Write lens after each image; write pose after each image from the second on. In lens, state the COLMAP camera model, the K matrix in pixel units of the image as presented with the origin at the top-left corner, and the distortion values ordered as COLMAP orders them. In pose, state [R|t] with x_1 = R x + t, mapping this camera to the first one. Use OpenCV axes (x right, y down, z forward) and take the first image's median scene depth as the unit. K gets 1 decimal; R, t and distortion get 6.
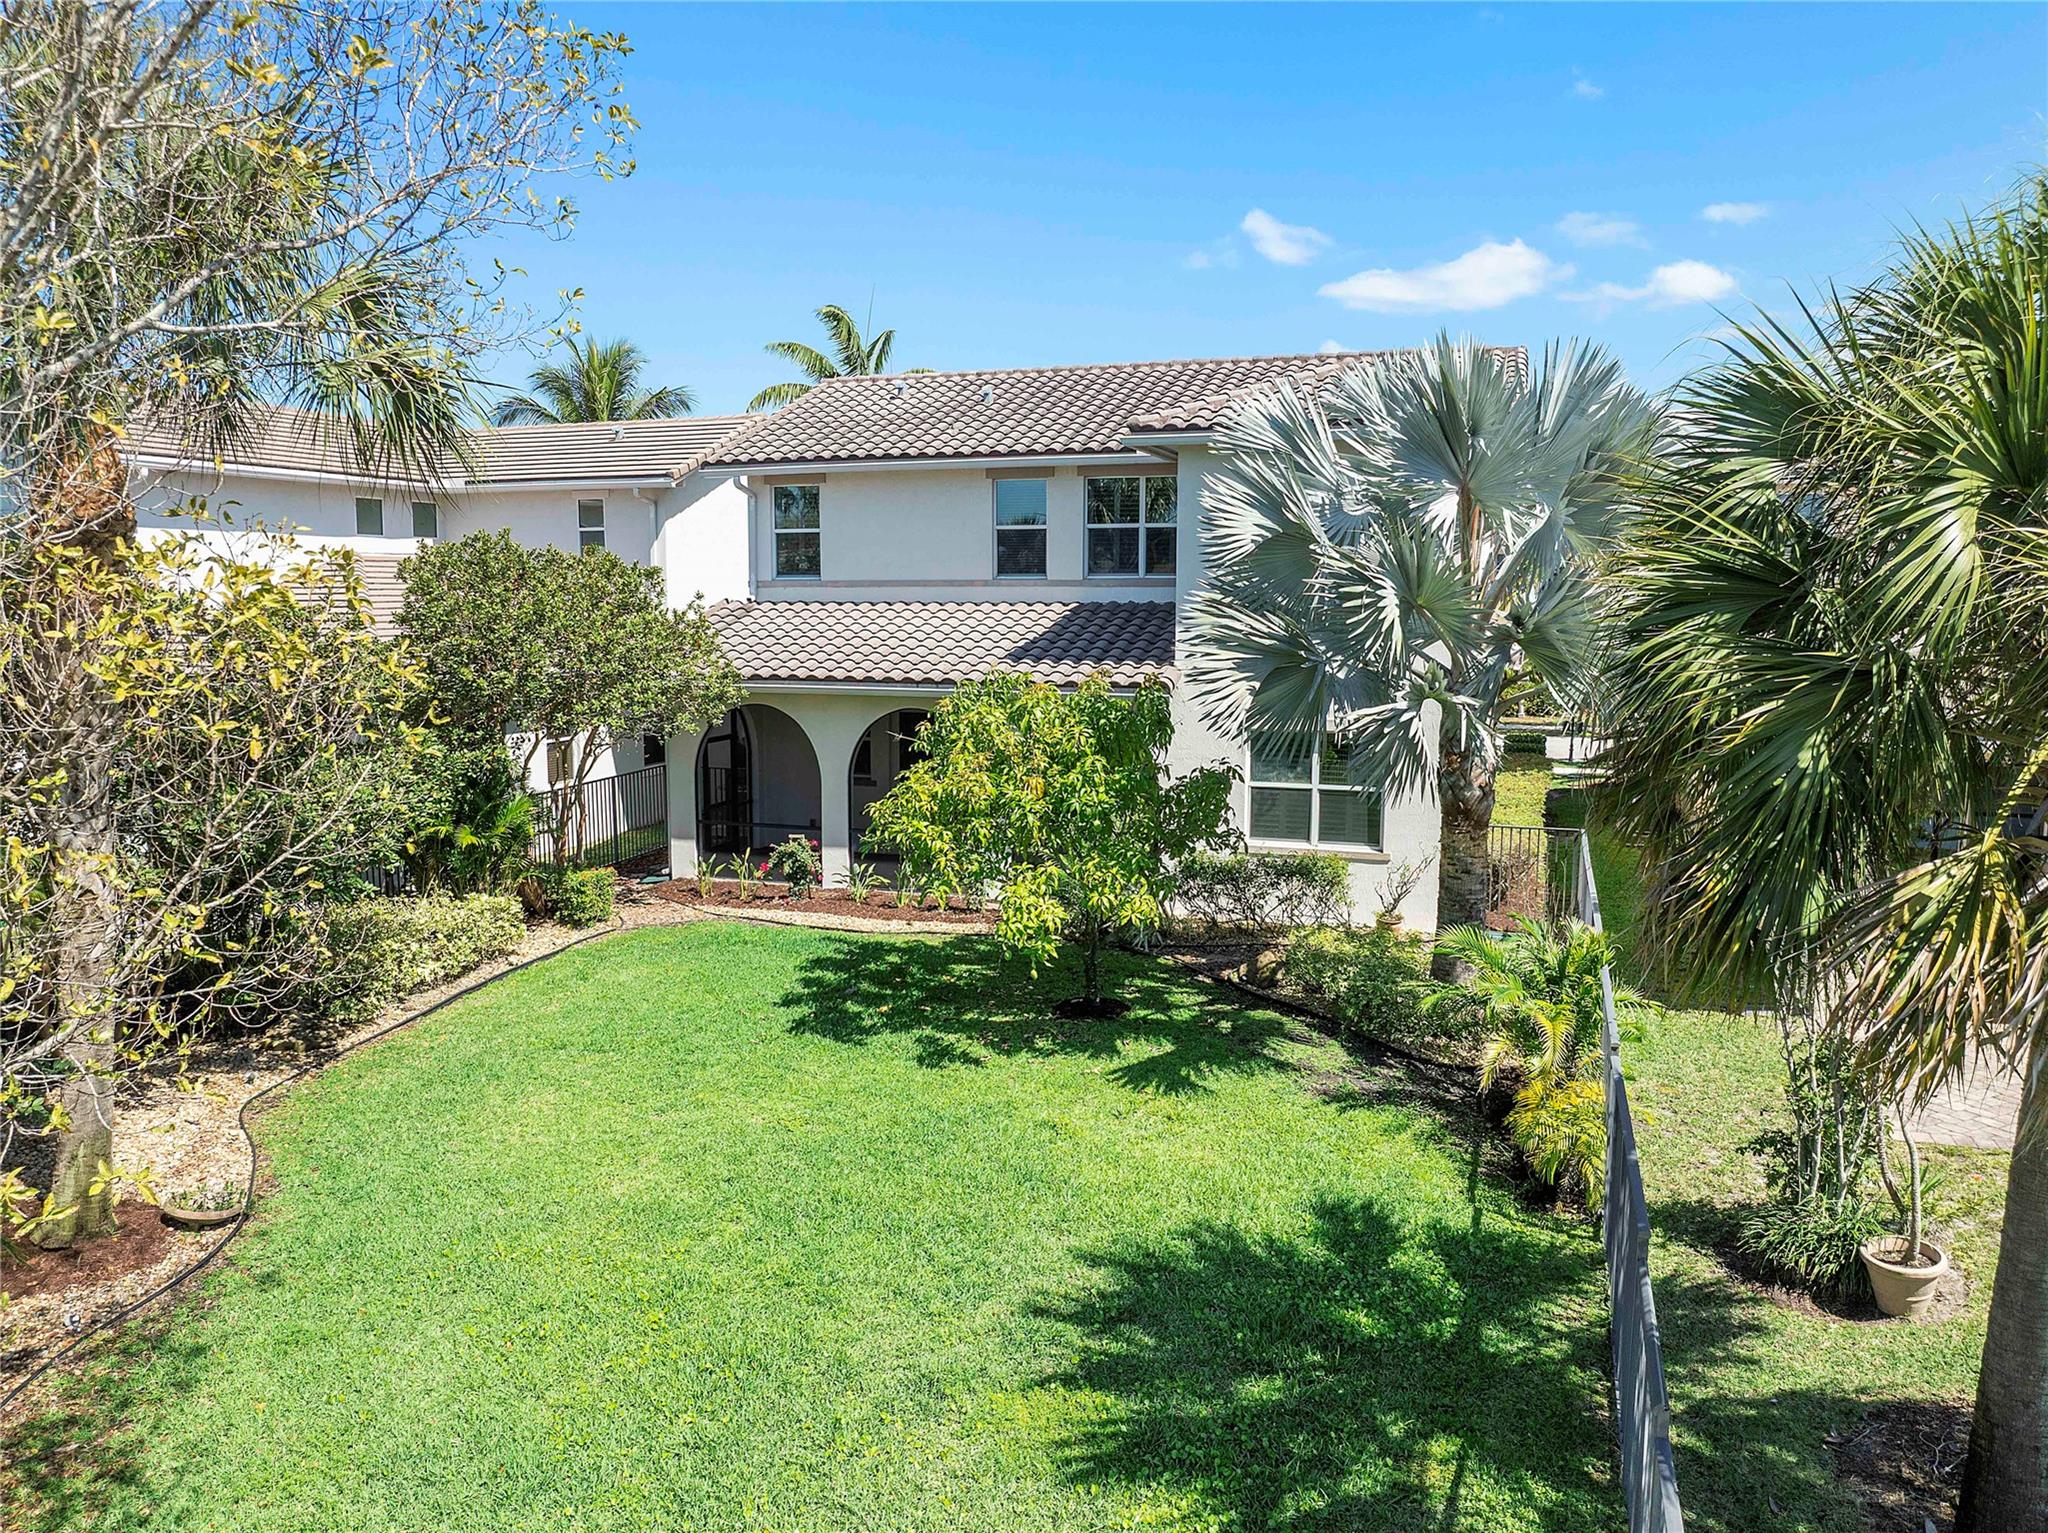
lens RADIAL K [[1479.4, 0, 1024.0], [0, 1479.4, 766.5], [0, 0, 1]] dist [-0.041002, -0.000430]
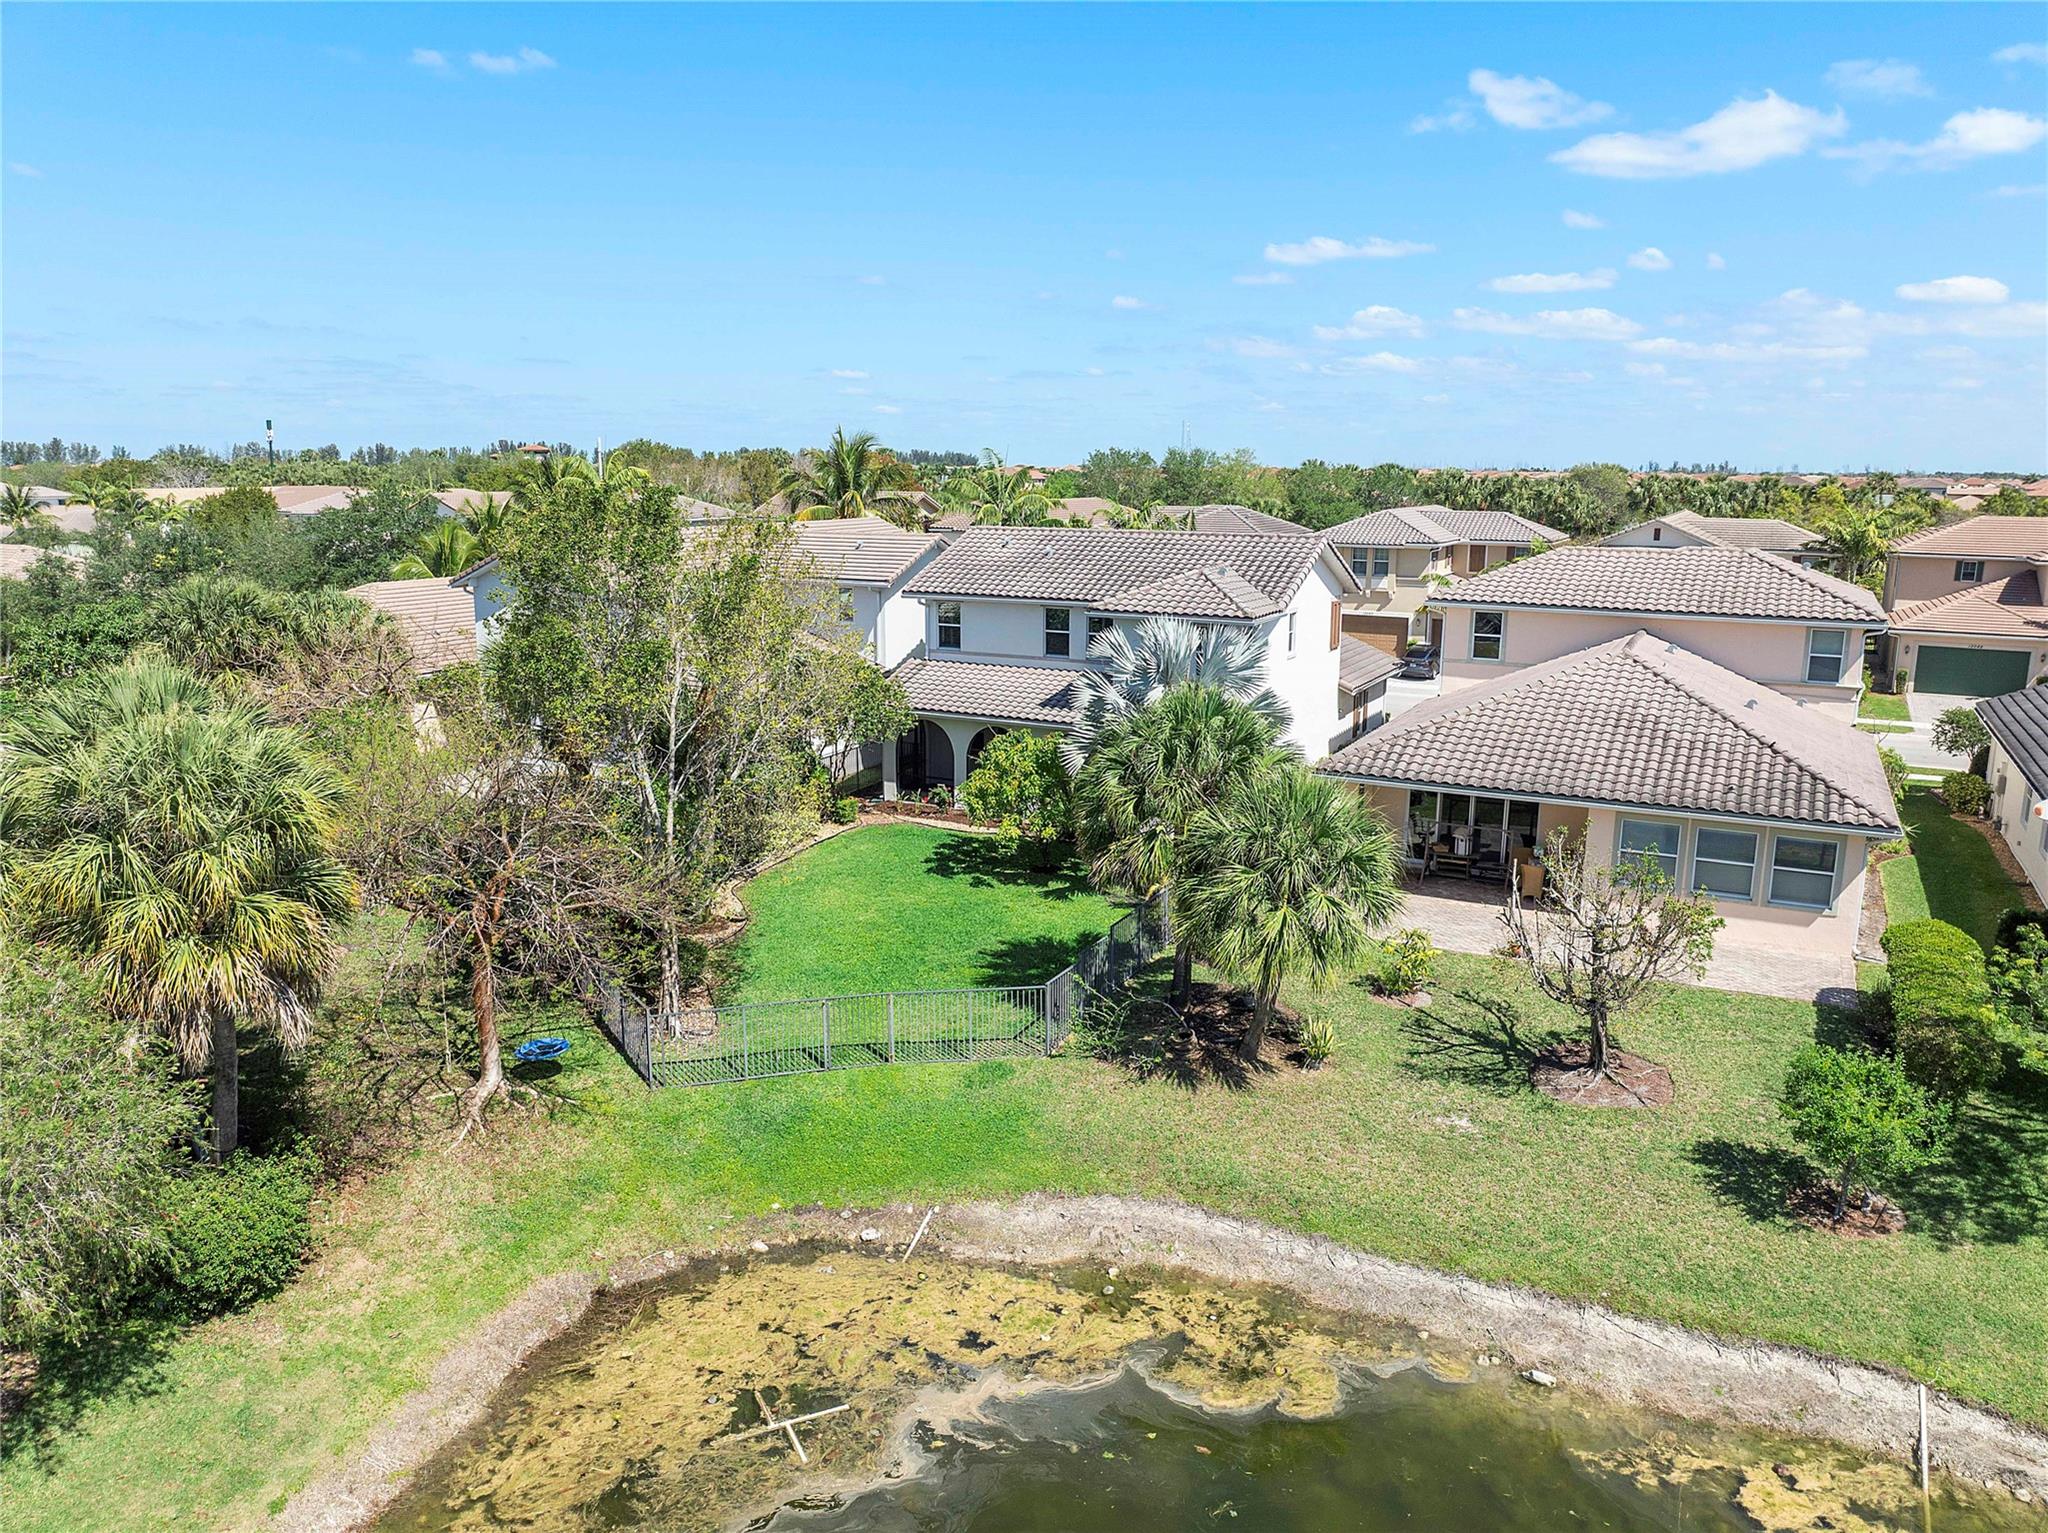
lens RADIAL K [[1469.7, 0, 1021.0], [0, 1469.7, 735.9], [0, 0, 1]] dist [-0.036836, 0.001324]
pose [[0.988318, 0.032320, -0.148942, 0.289670], [-0.022517, 0.997496, 0.067045, -0.178037], [0.150736, -0.062908, 0.986570, -1.135005]]
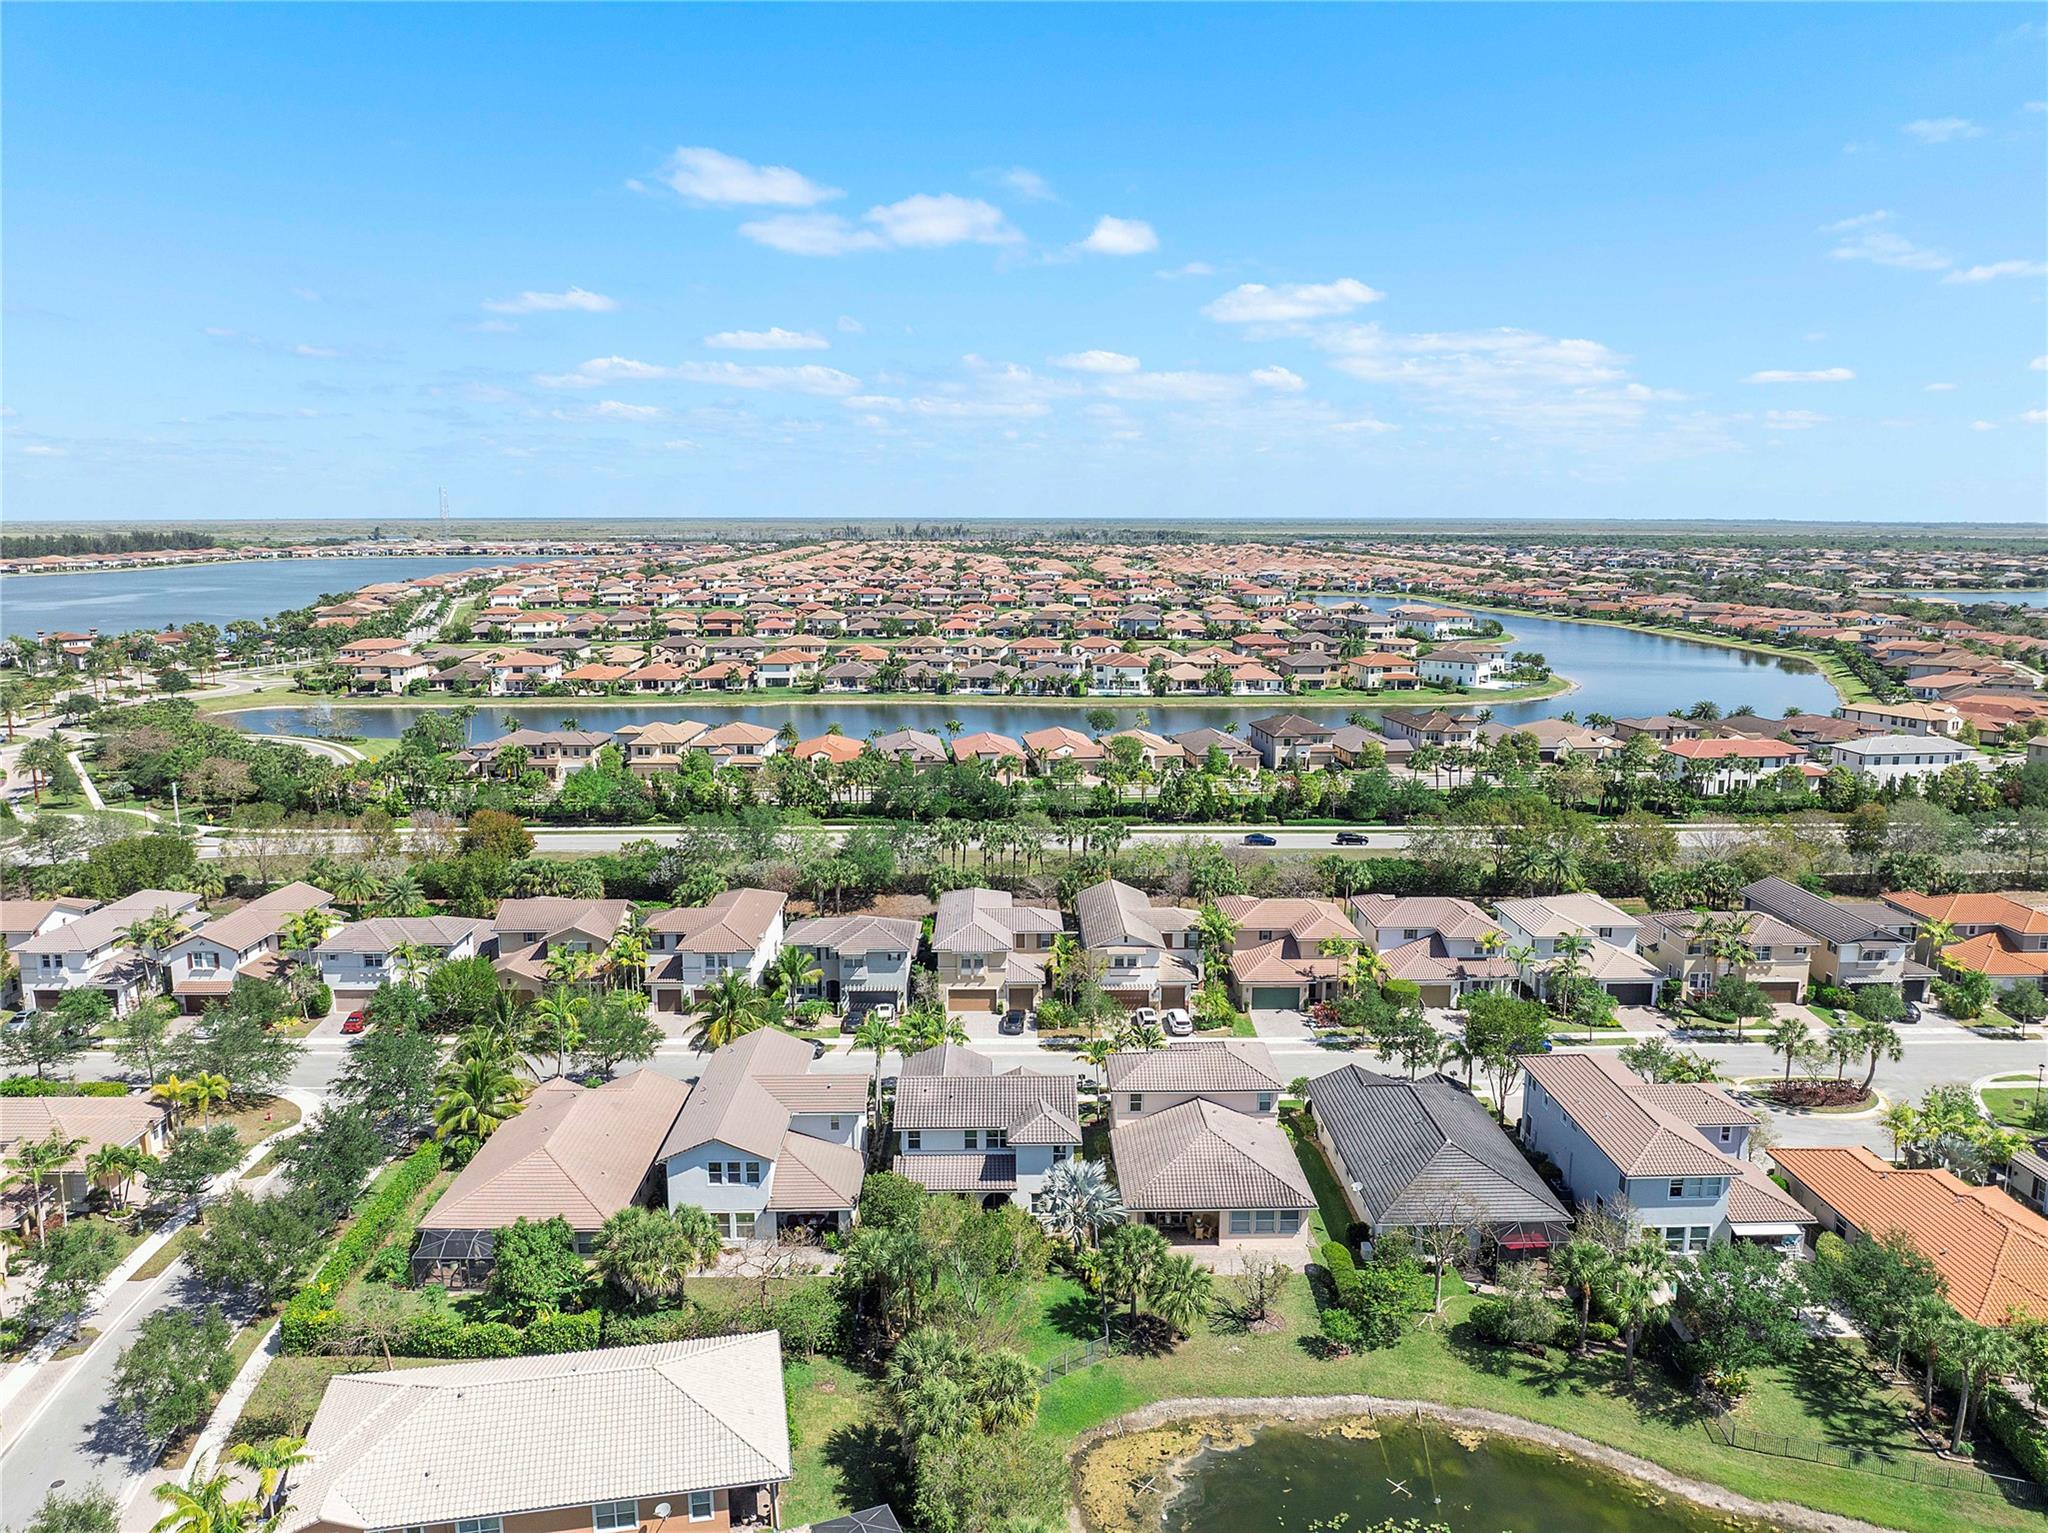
lens RADIAL K [[1479.4, 0, 1024.0], [0, 1479.4, 766.5], [0, 0, 1]] dist [-0.041002, -0.000430]
pose [[0.940240, -0.058367, 0.335473, -1.466902], [0.038661, 0.997128, 0.065130, -1.796816], [-0.338311, -0.048268, 0.939796, -3.638885]]
